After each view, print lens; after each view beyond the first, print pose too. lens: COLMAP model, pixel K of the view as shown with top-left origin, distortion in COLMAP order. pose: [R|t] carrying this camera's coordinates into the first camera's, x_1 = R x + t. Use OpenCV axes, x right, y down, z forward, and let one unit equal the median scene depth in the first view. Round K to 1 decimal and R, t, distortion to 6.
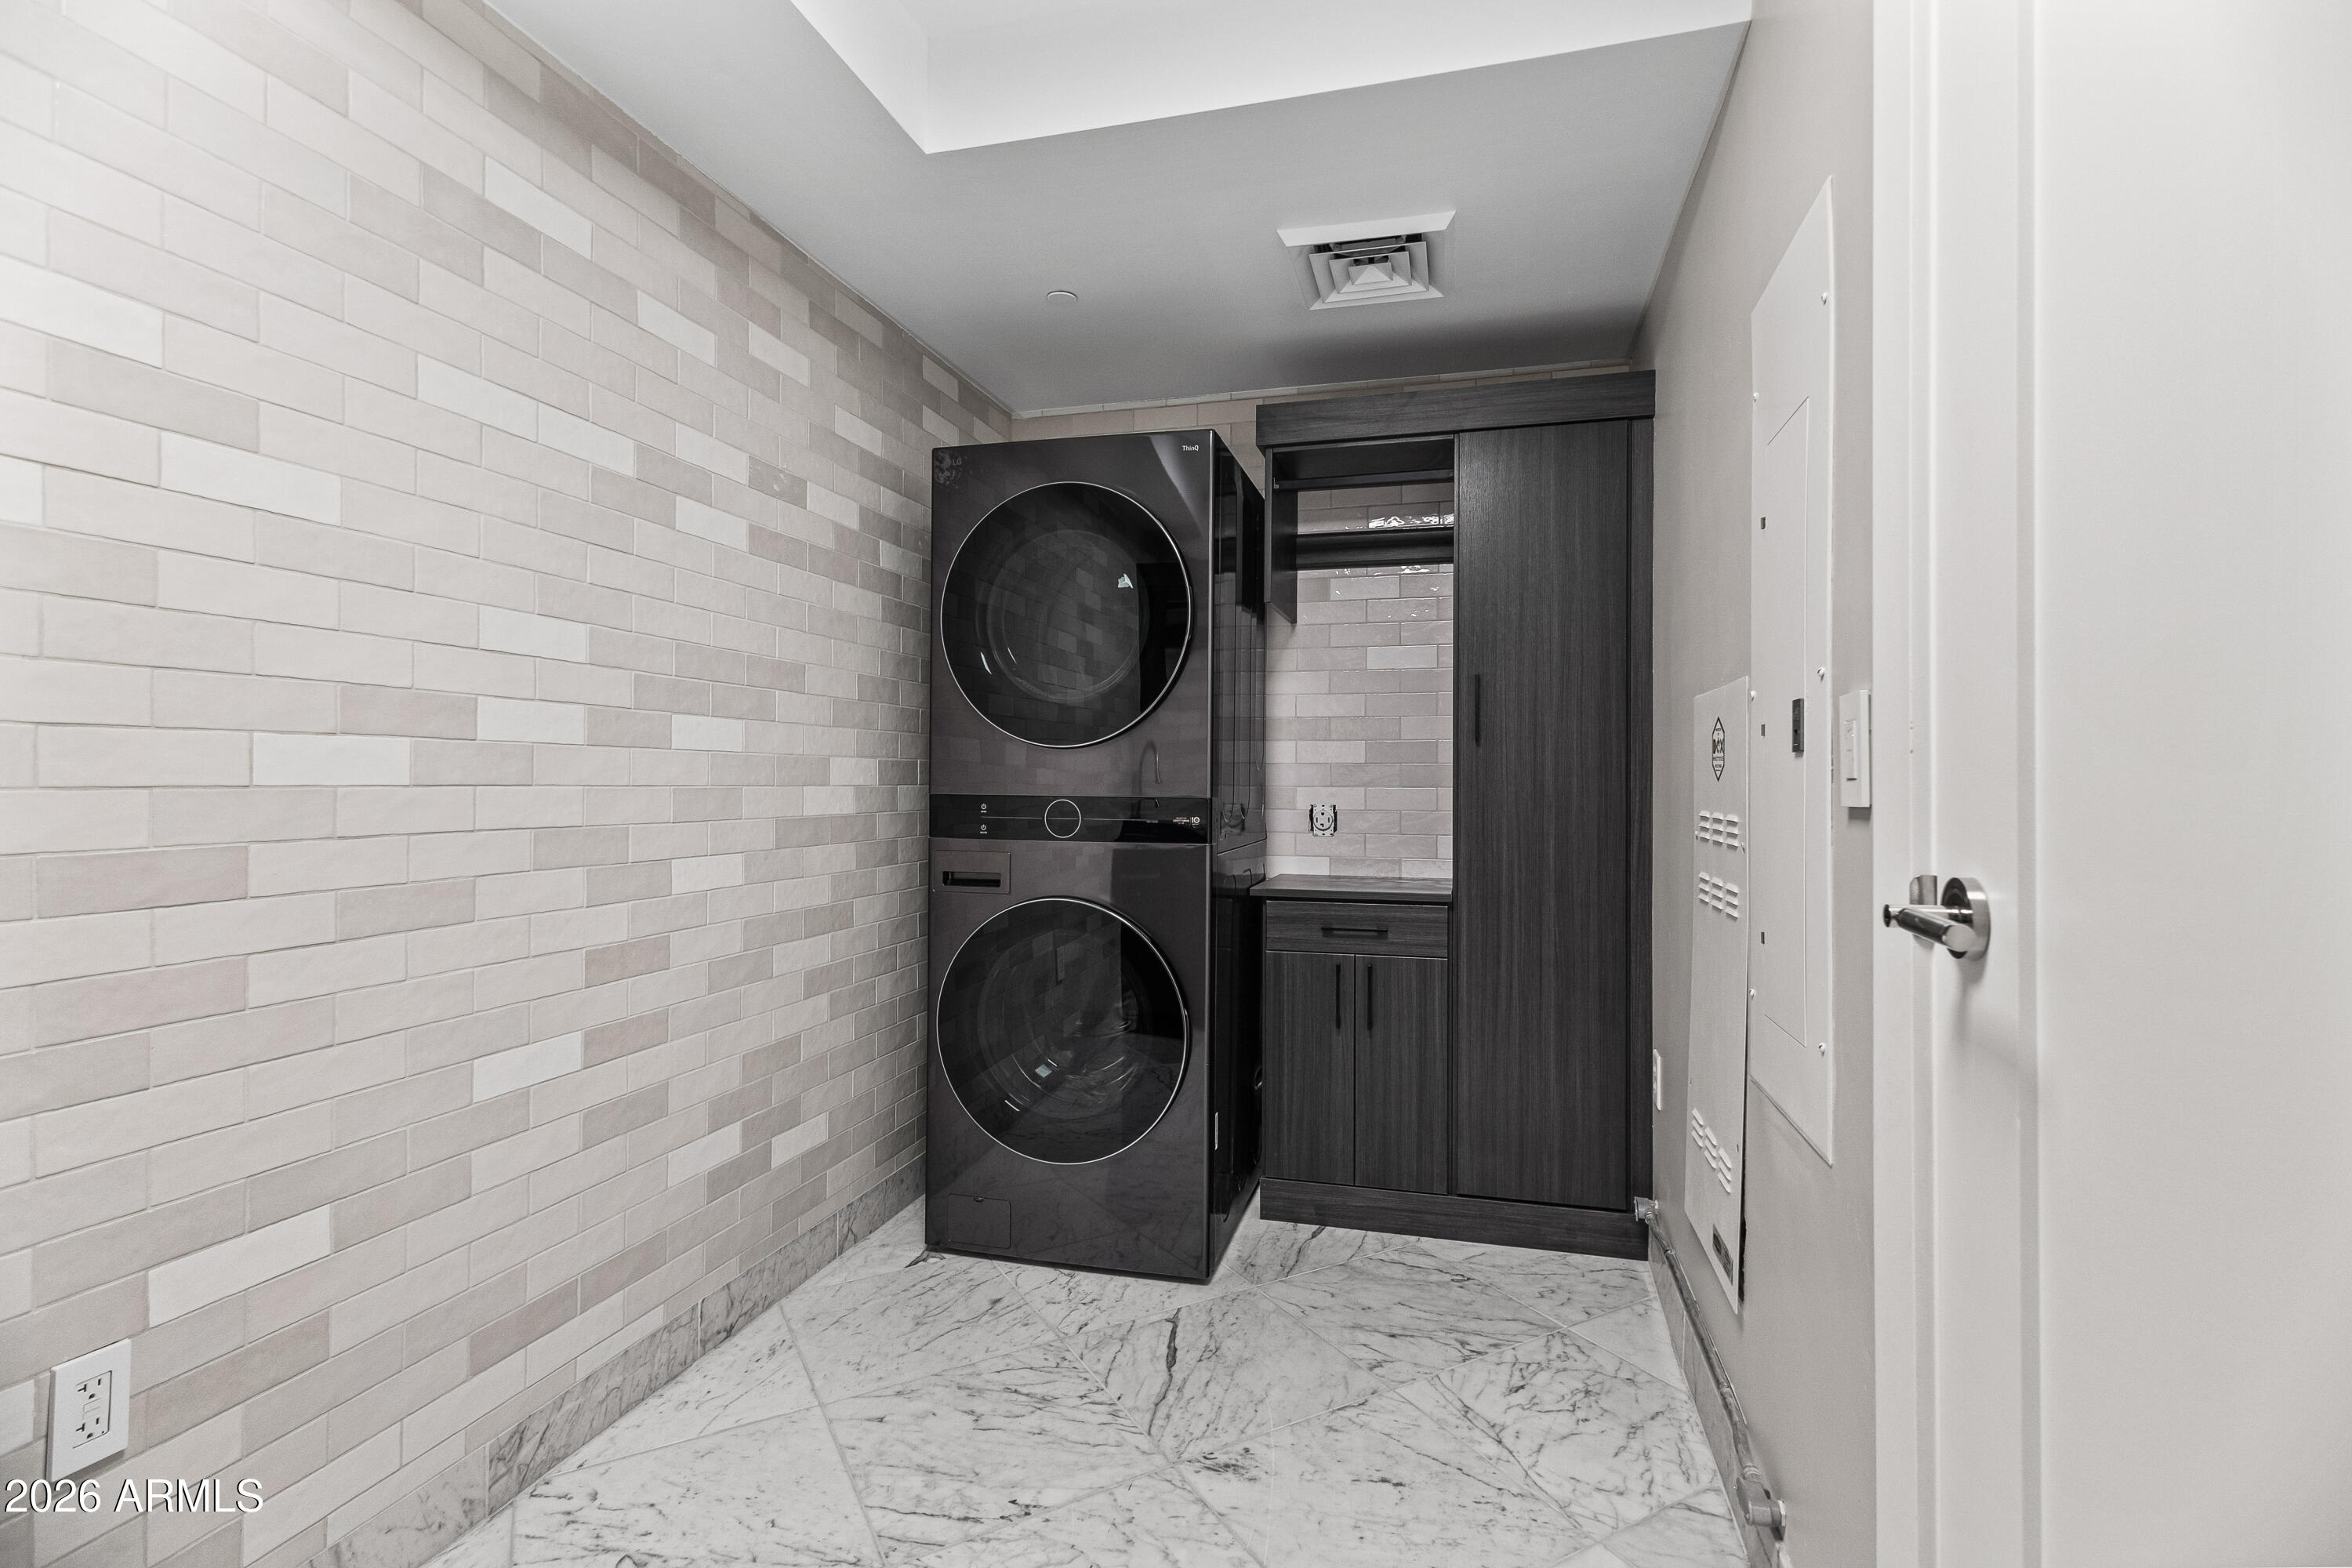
lens RADIAL K [[1133.5, 0, 1176.5], [0, 1133.5, 776.9], [0, 0, 1]] dist [0.013930, -0.000035]
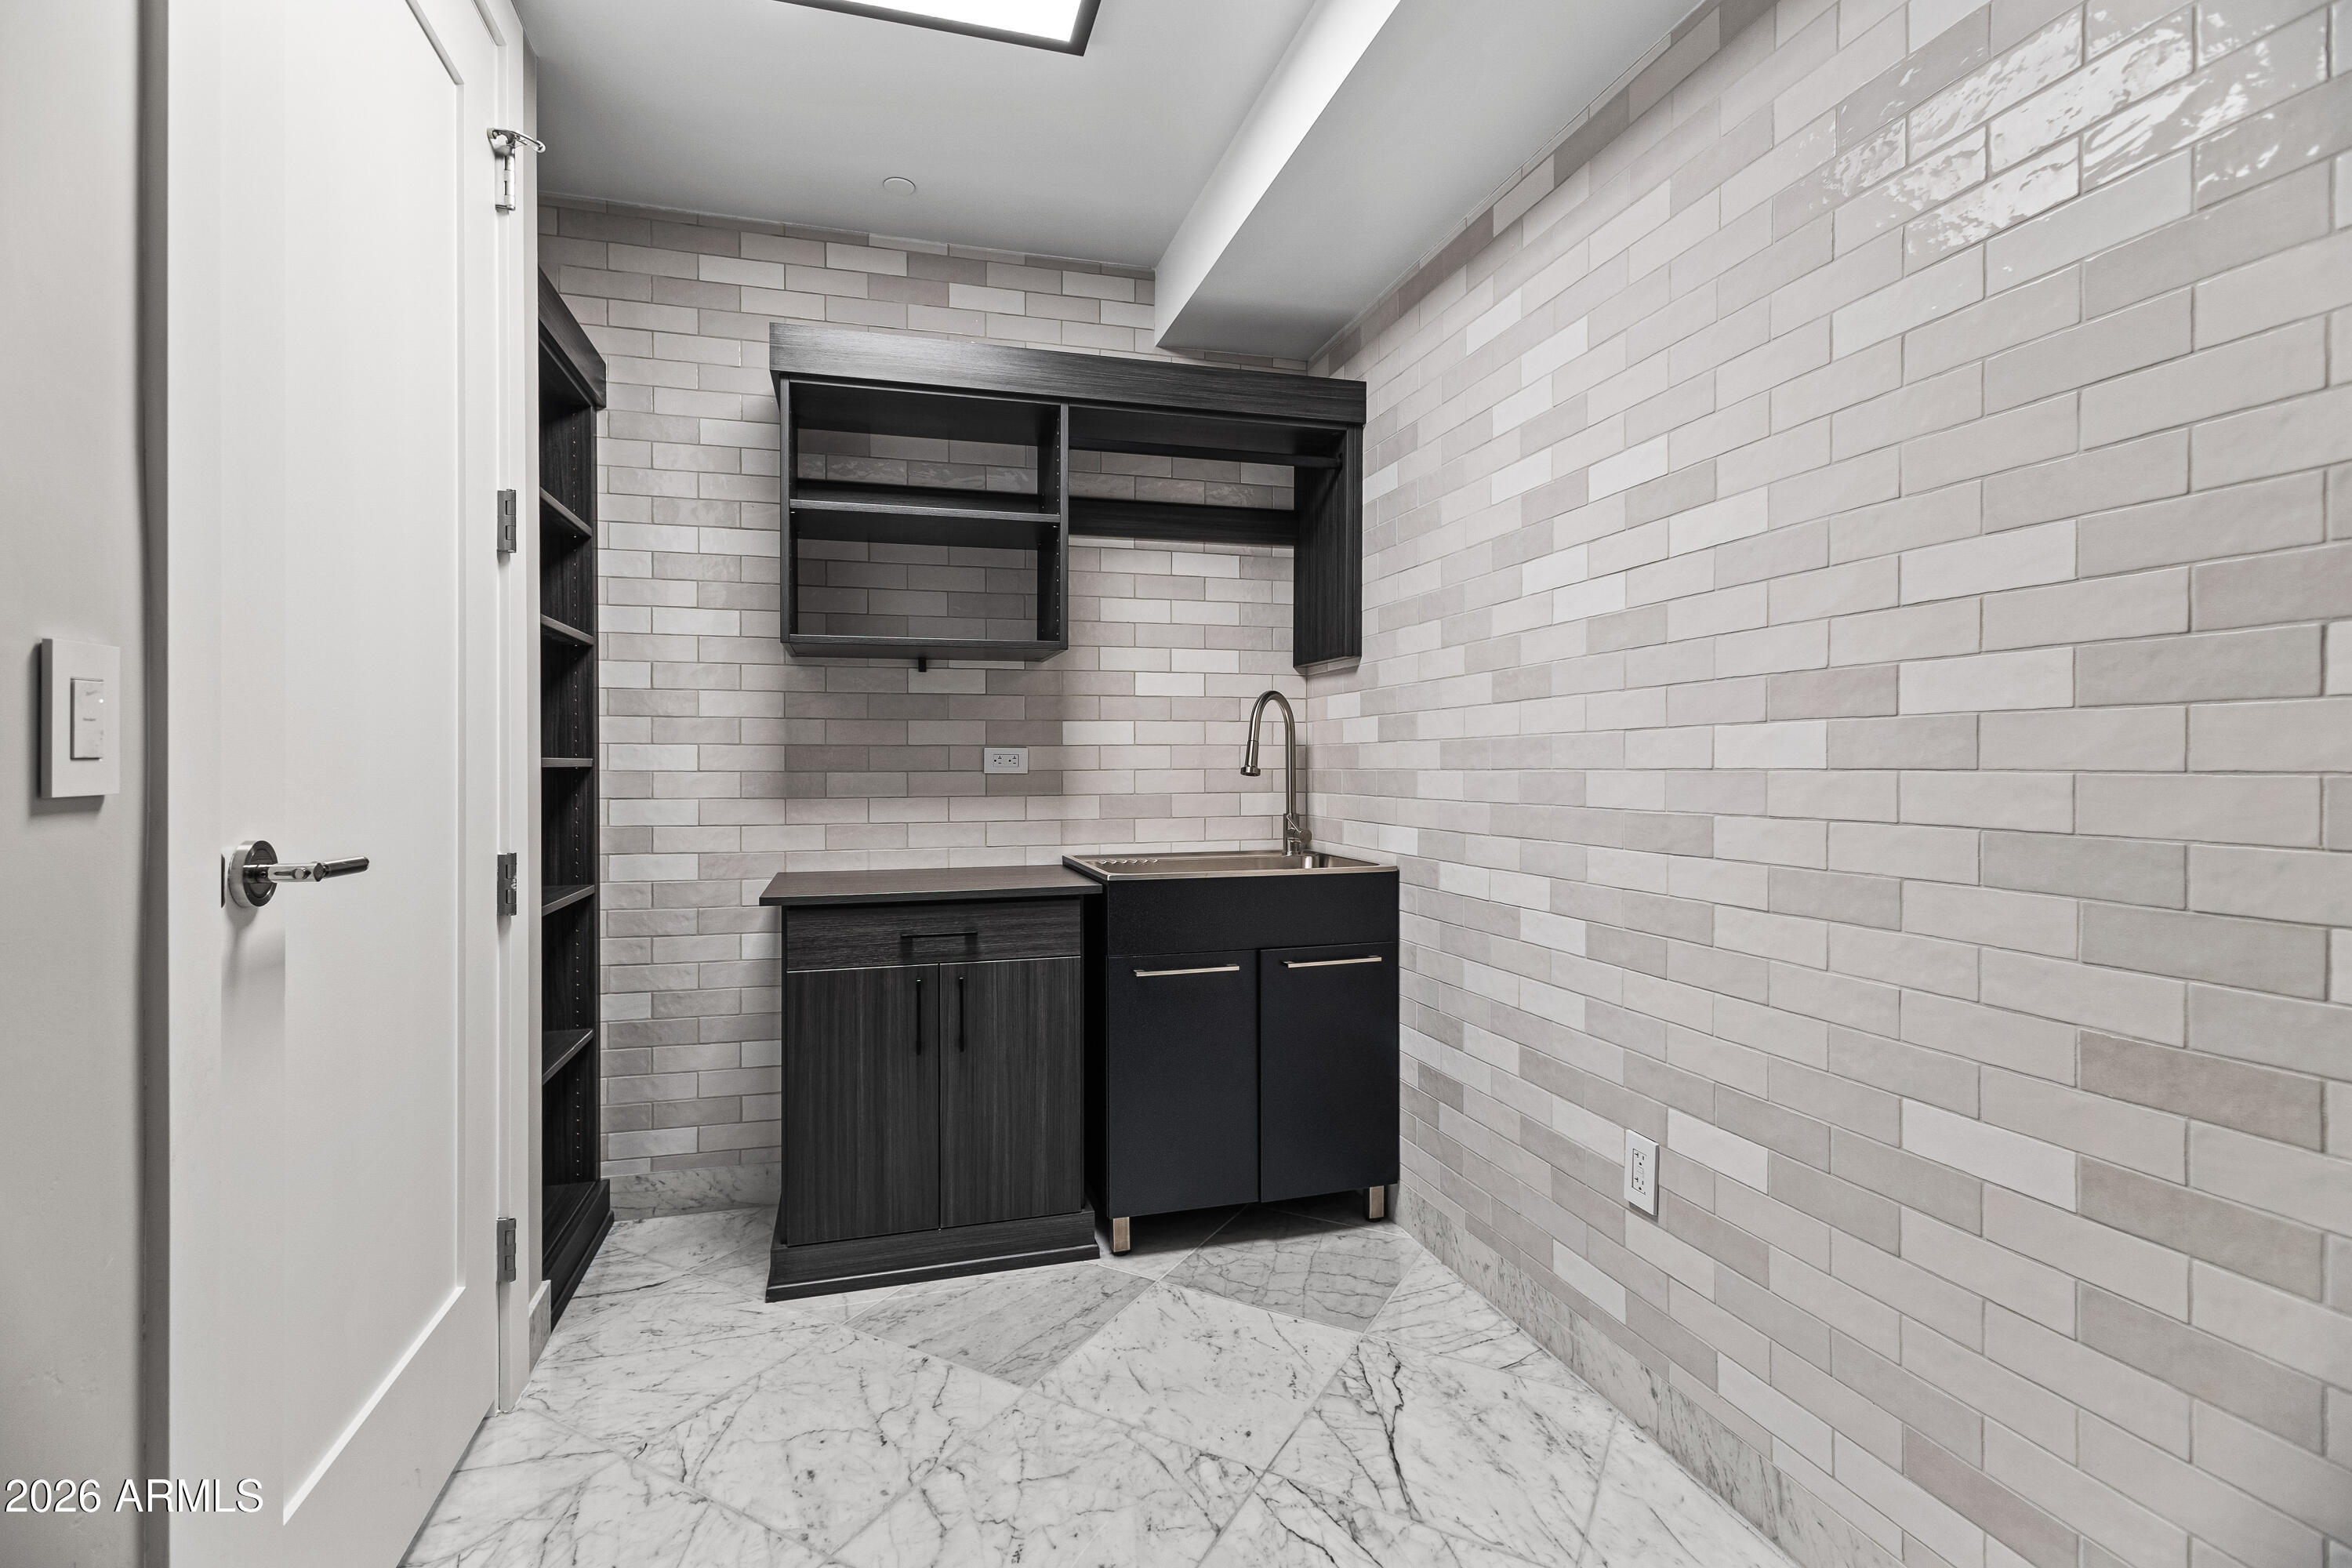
lens RADIAL K [[1133.5, 0, 1176.5], [0, 1133.5, 776.9], [0, 0, 1]] dist [0.013930, -0.000035]
pose [[-0.858007, 0.001401, -0.513636, 0.292151], [-0.000901, 0.999991, 0.004233, 0.010661], [0.513637, 0.004095, -0.857998, 1.550534]]
